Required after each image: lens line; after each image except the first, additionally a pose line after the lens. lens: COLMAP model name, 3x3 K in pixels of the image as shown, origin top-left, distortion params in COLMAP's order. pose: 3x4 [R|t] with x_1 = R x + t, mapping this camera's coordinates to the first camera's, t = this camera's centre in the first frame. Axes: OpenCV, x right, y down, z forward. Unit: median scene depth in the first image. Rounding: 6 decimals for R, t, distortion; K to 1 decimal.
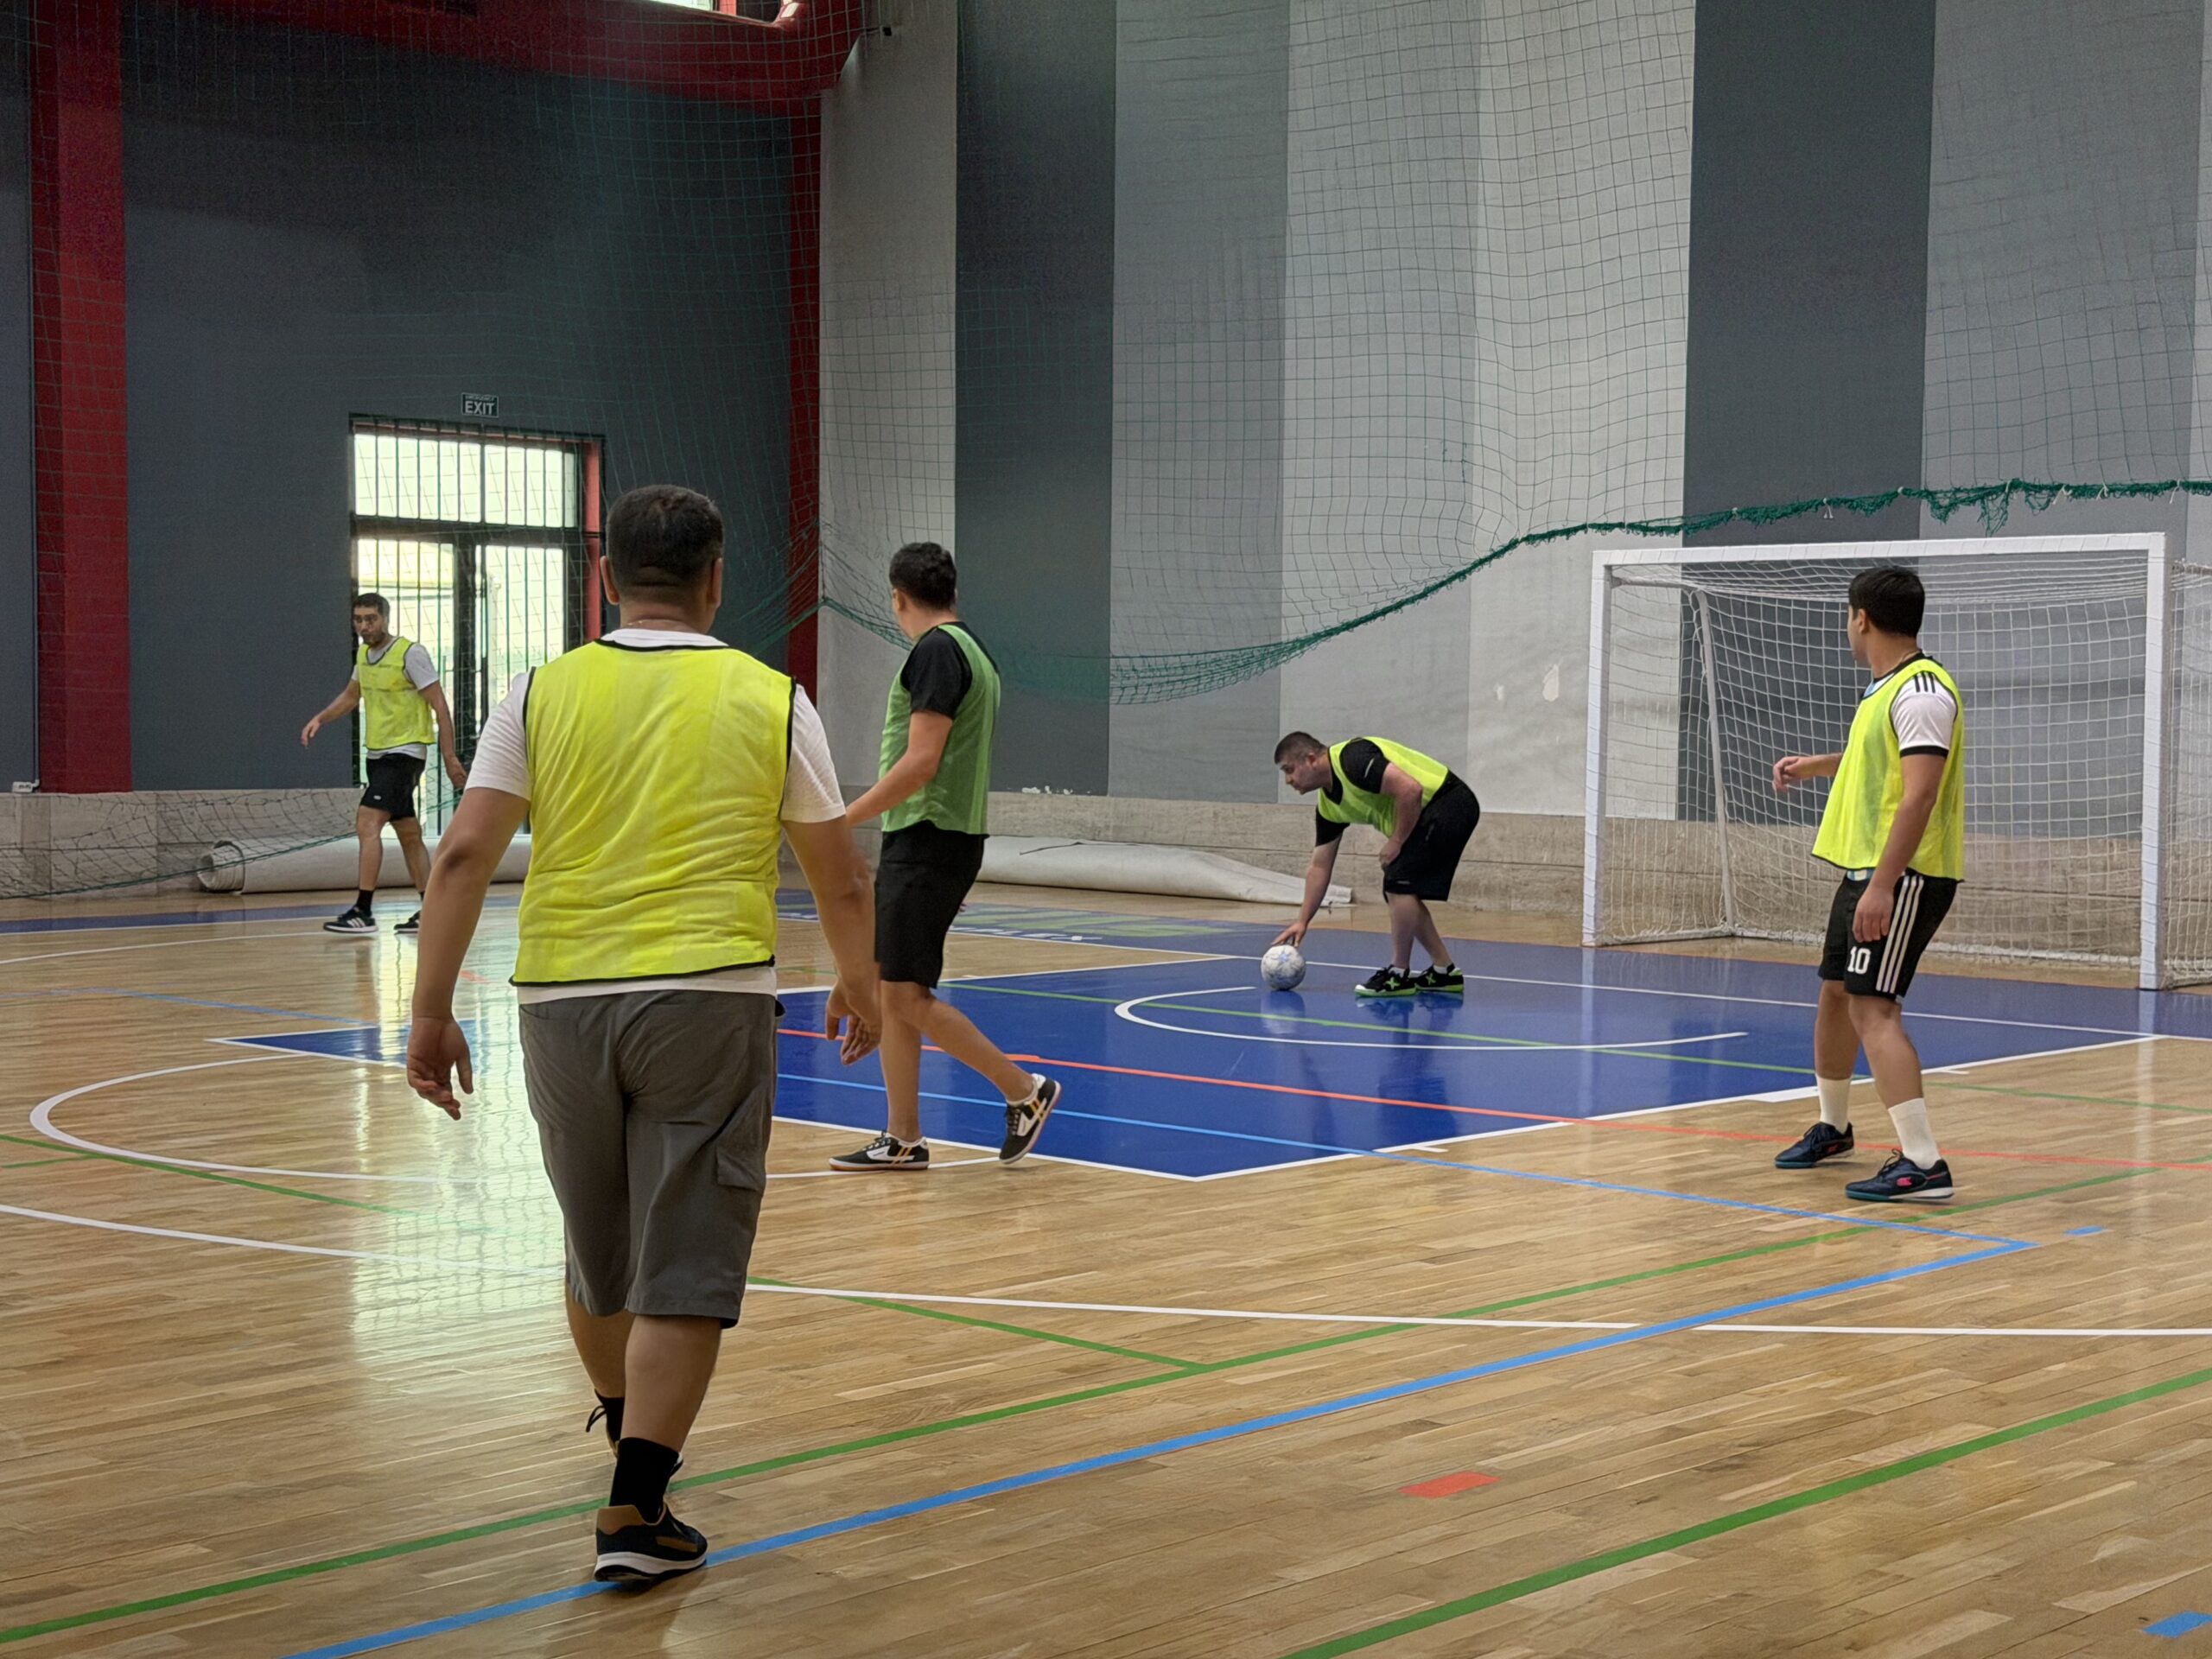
lens RADIAL K [[3298.5, 0, 1145.4], [0, 3298.5, 857.9], [0, 0, 1]] dist [0.157893, 0.000000]
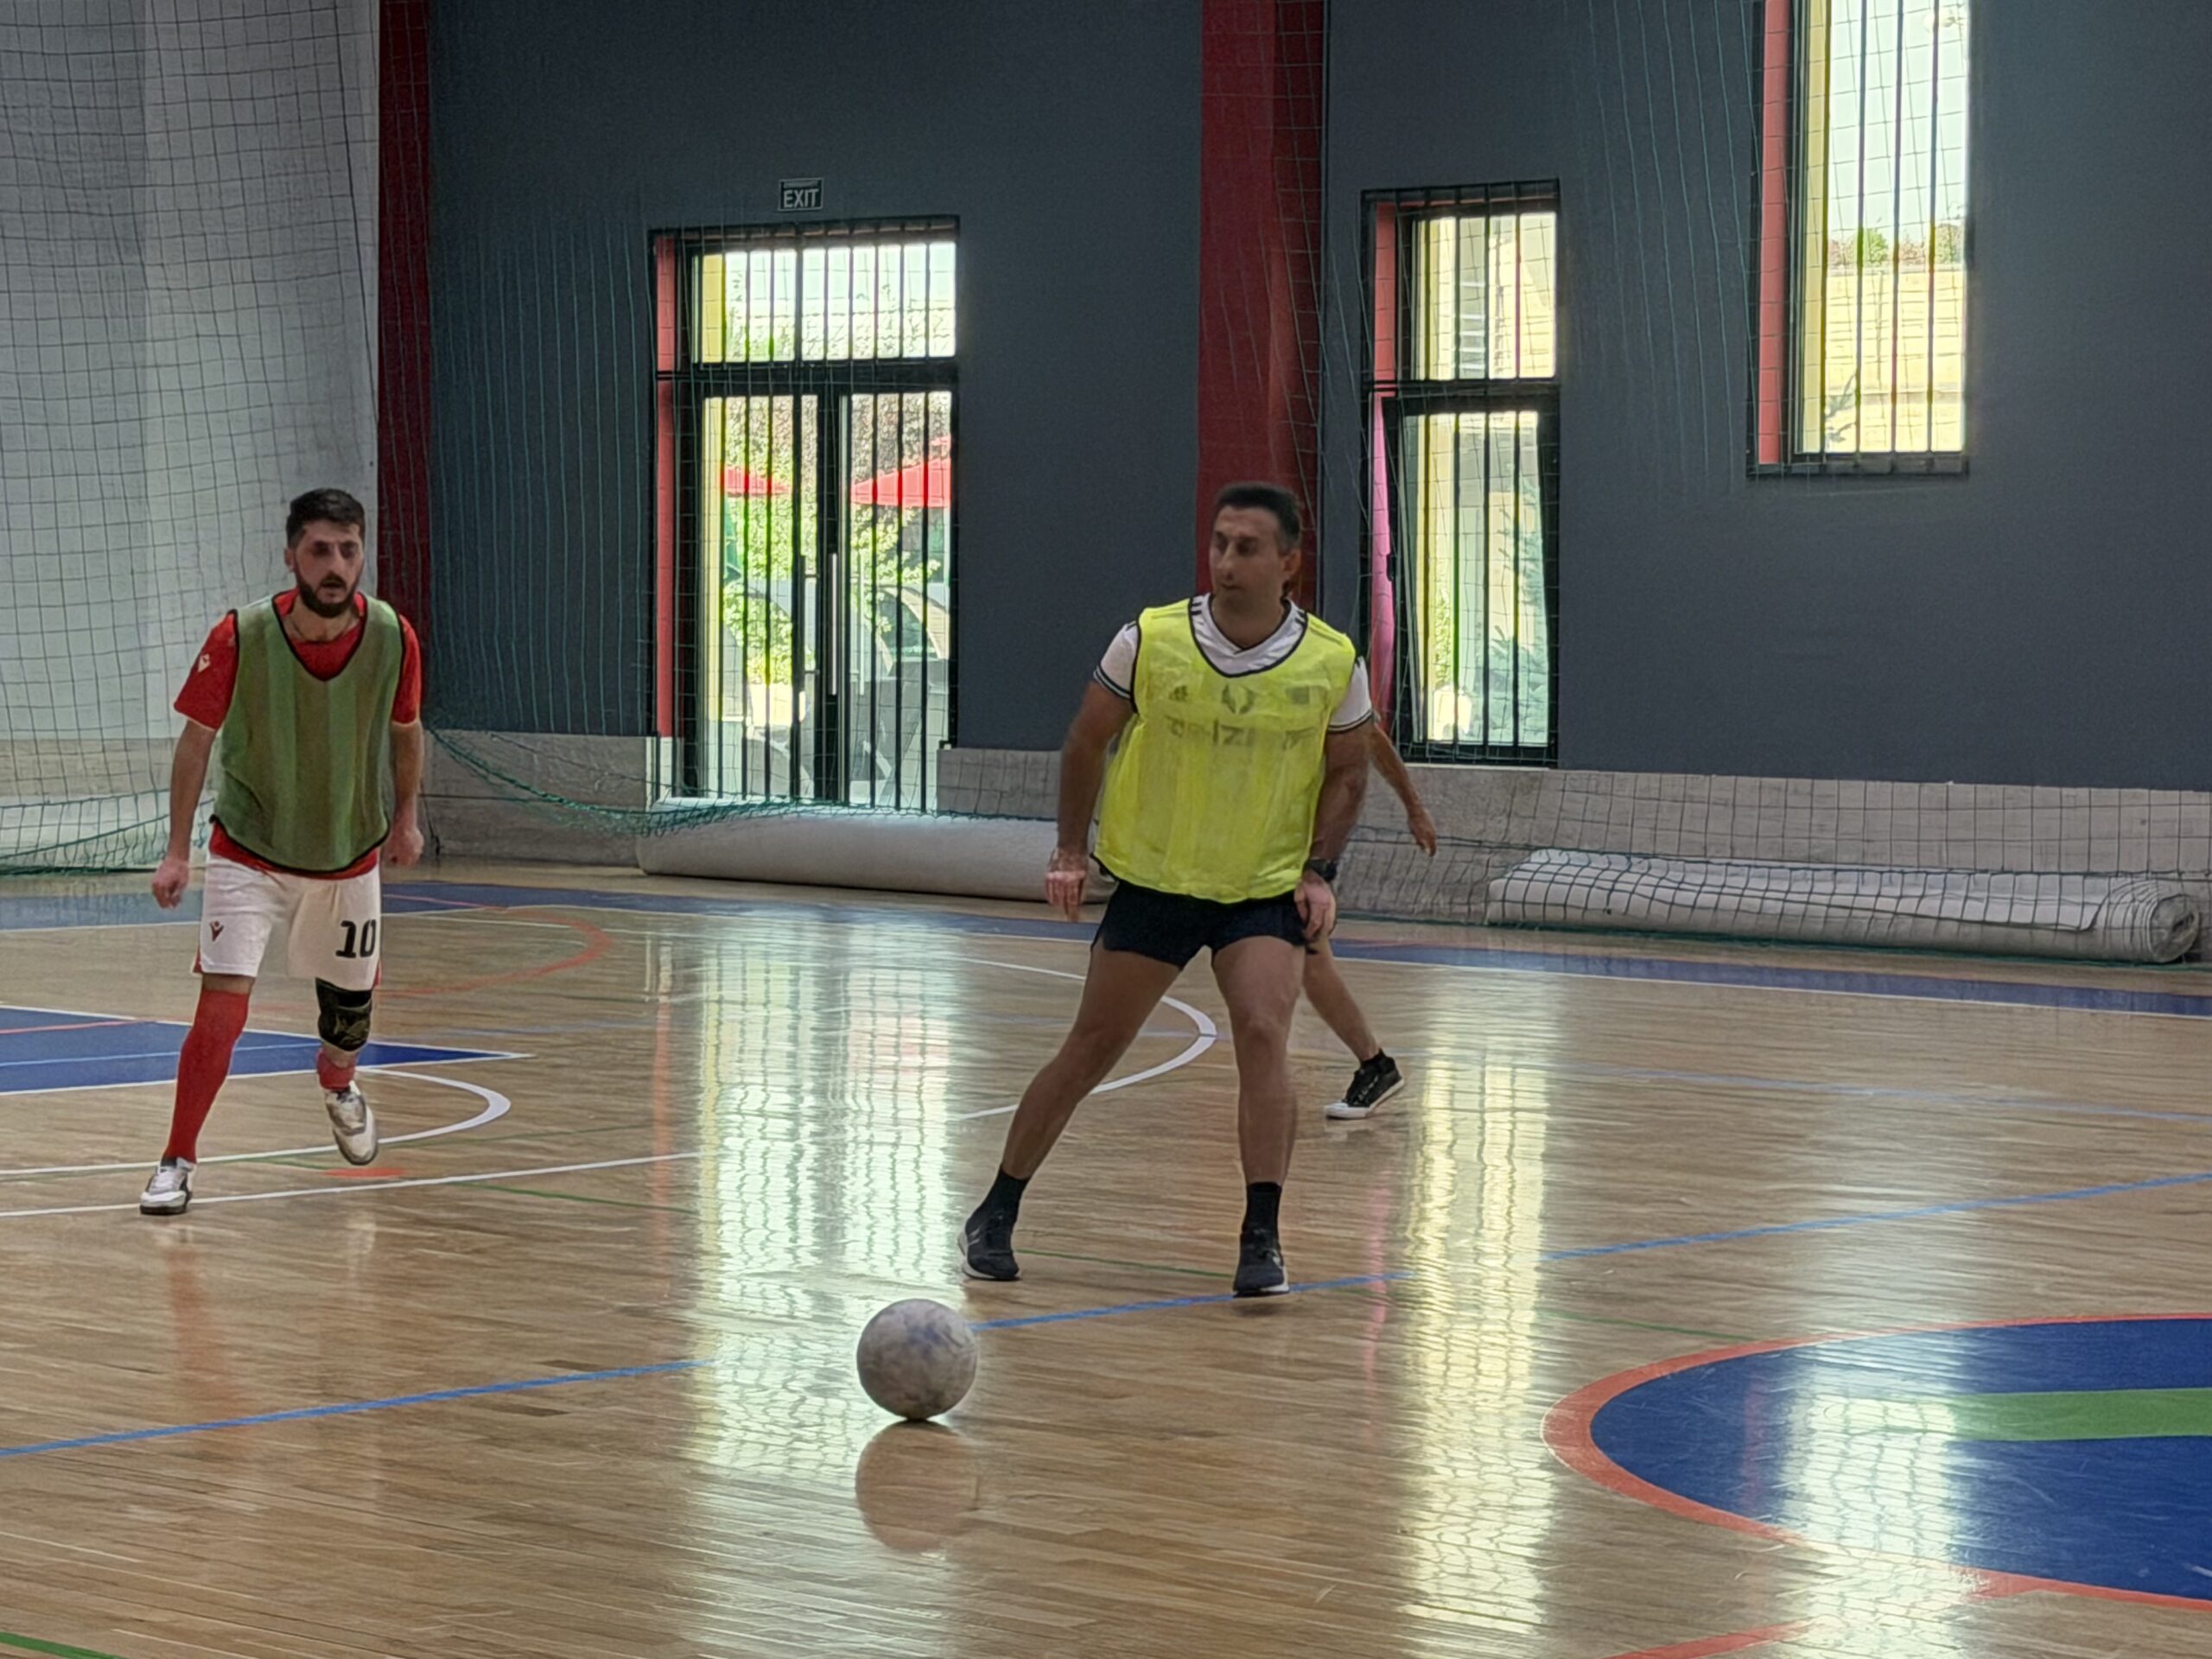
lens RADIAL K [[5803.7, 0, 1105.8], [0, 5803.7, 828.9], [0, 0, 1]] dist [-0.347371, 0.000000]
pose [[0.005723, 0.030036, -0.999532, 1.111883], [-0.059414, 0.997793, 0.029644, -0.048247], [0.998217, 0.059216, 0.007495, 1.176795]]
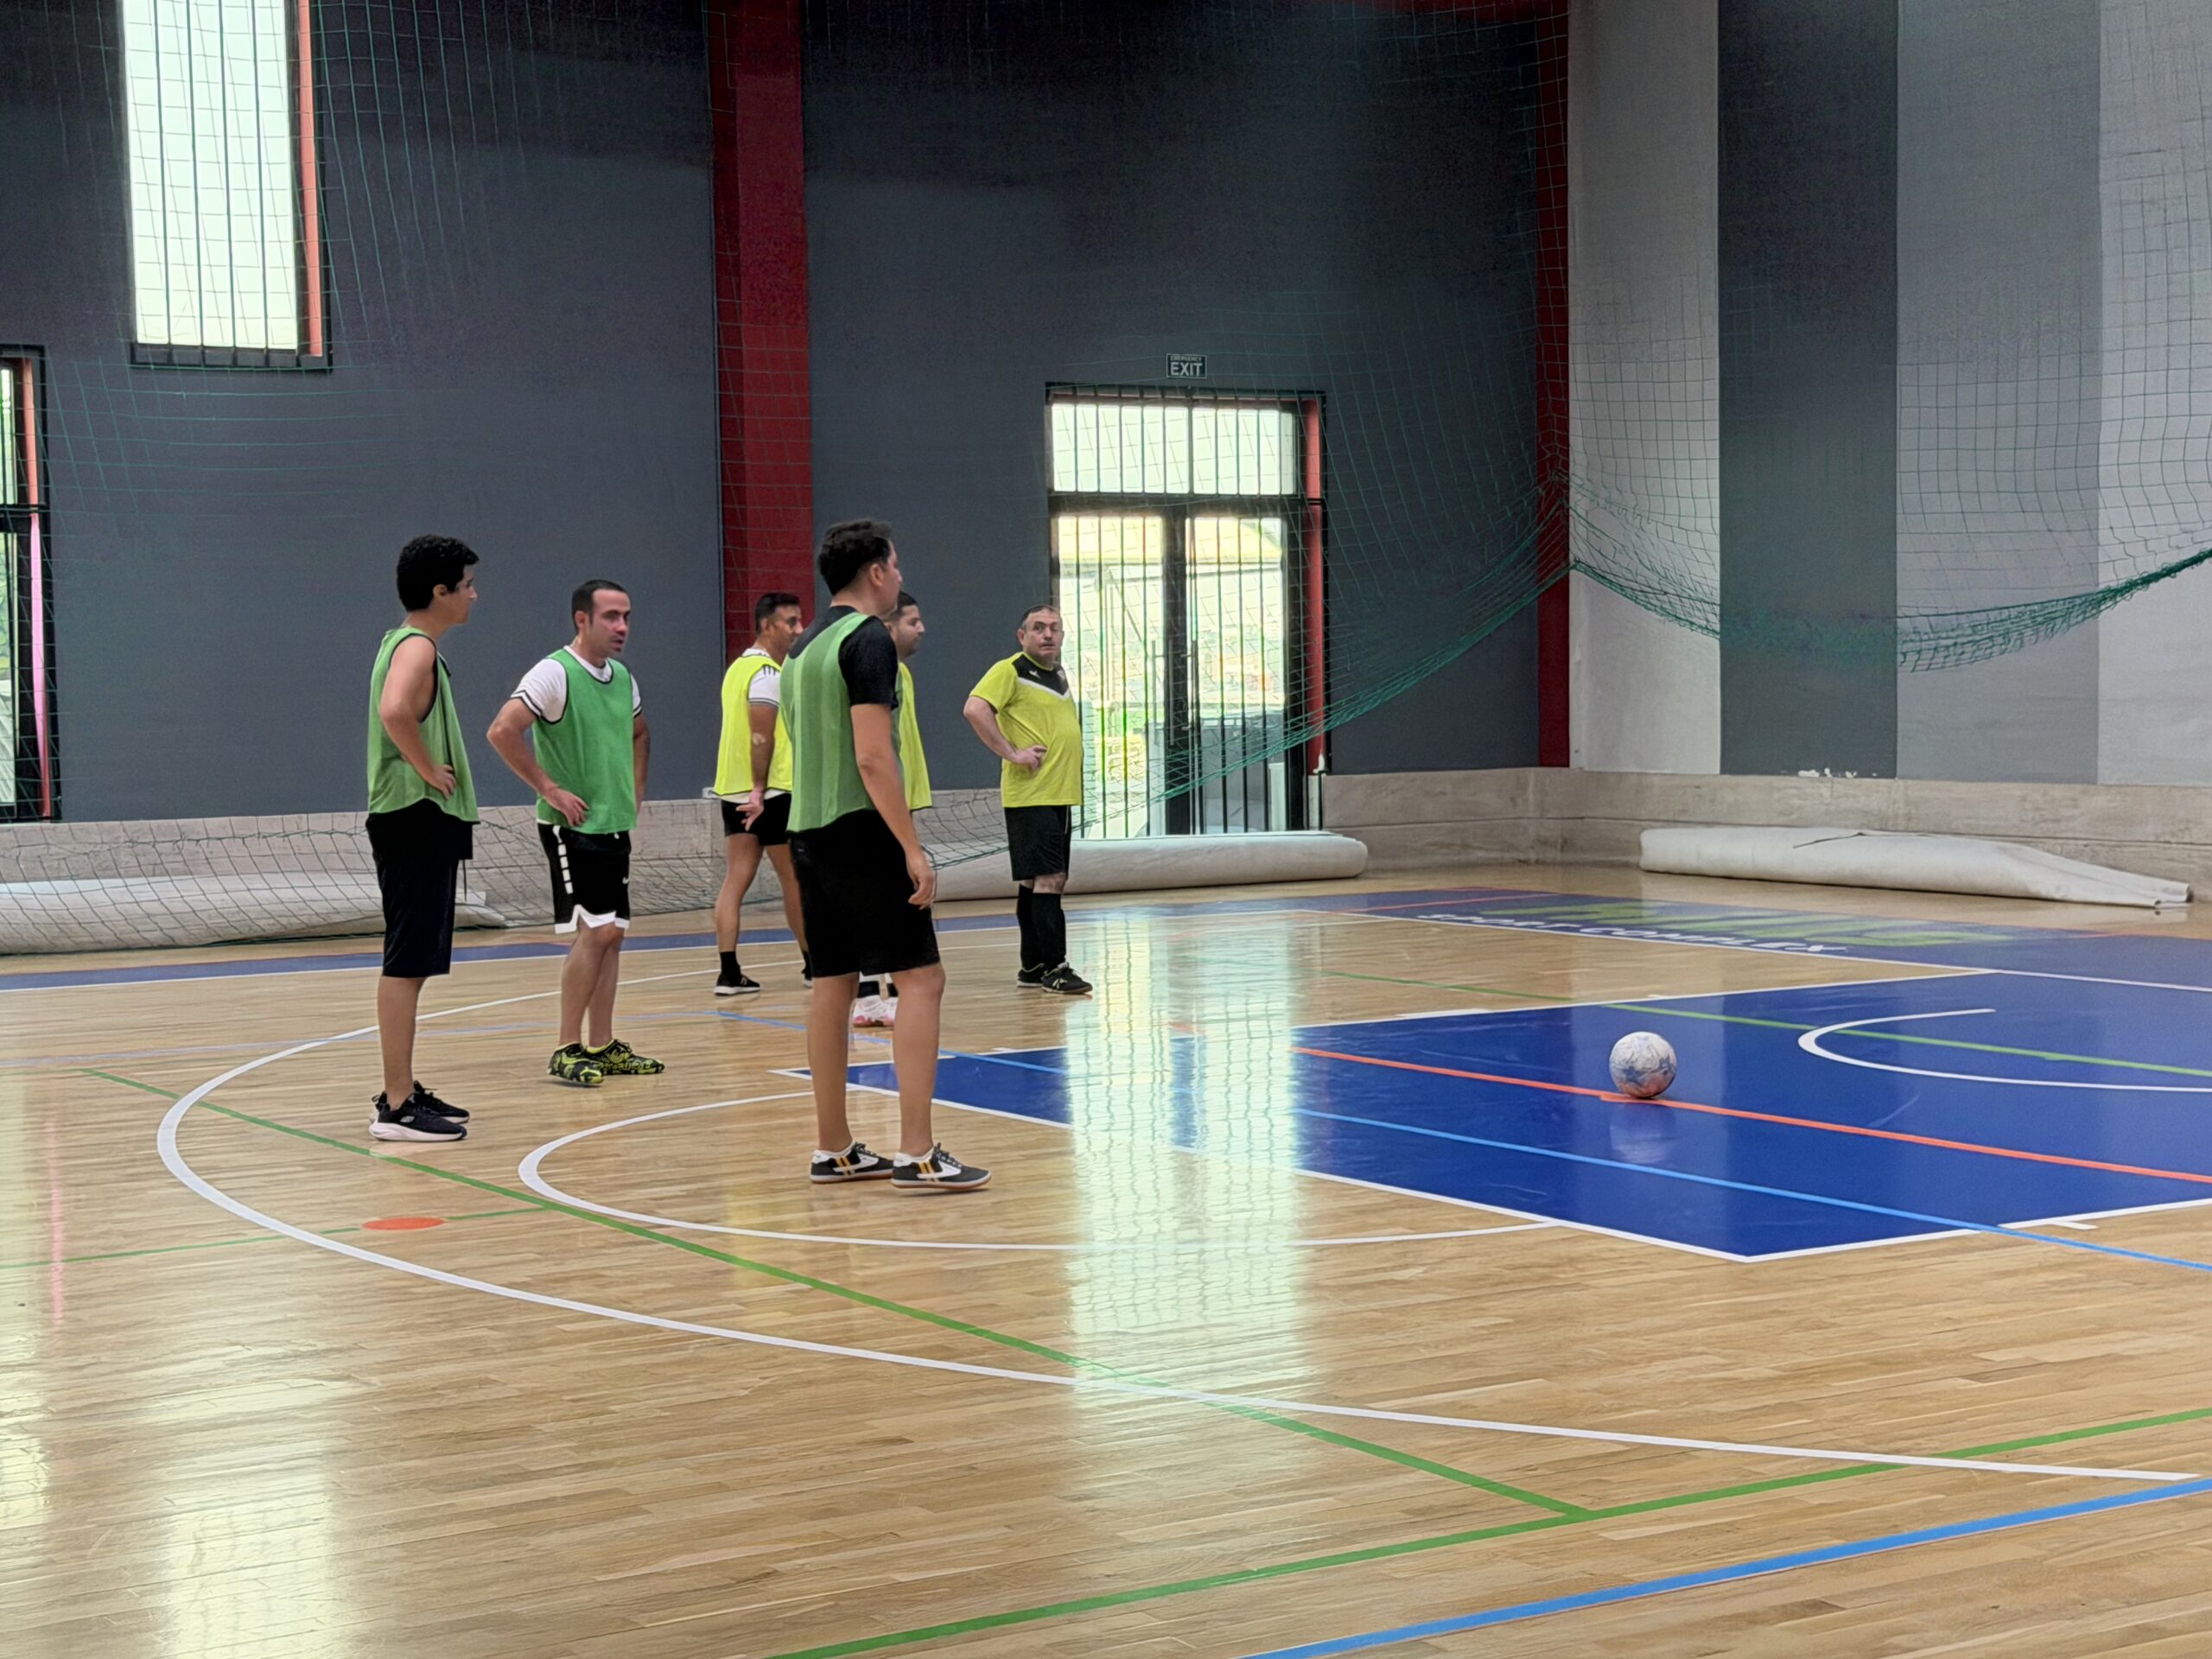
lens RADIAL K [[3618.1, 0, 1108.7], [0, 3618.1, 844.5], [0, 0, 1]] dist [0.133924, 0.000000]
pose [[0.963450, -0.014071, -0.267517, 0.048698], [0.014059, 0.999899, -0.001957, -0.003084], [0.267518, -0.001875, 0.963551, 0.038301]]
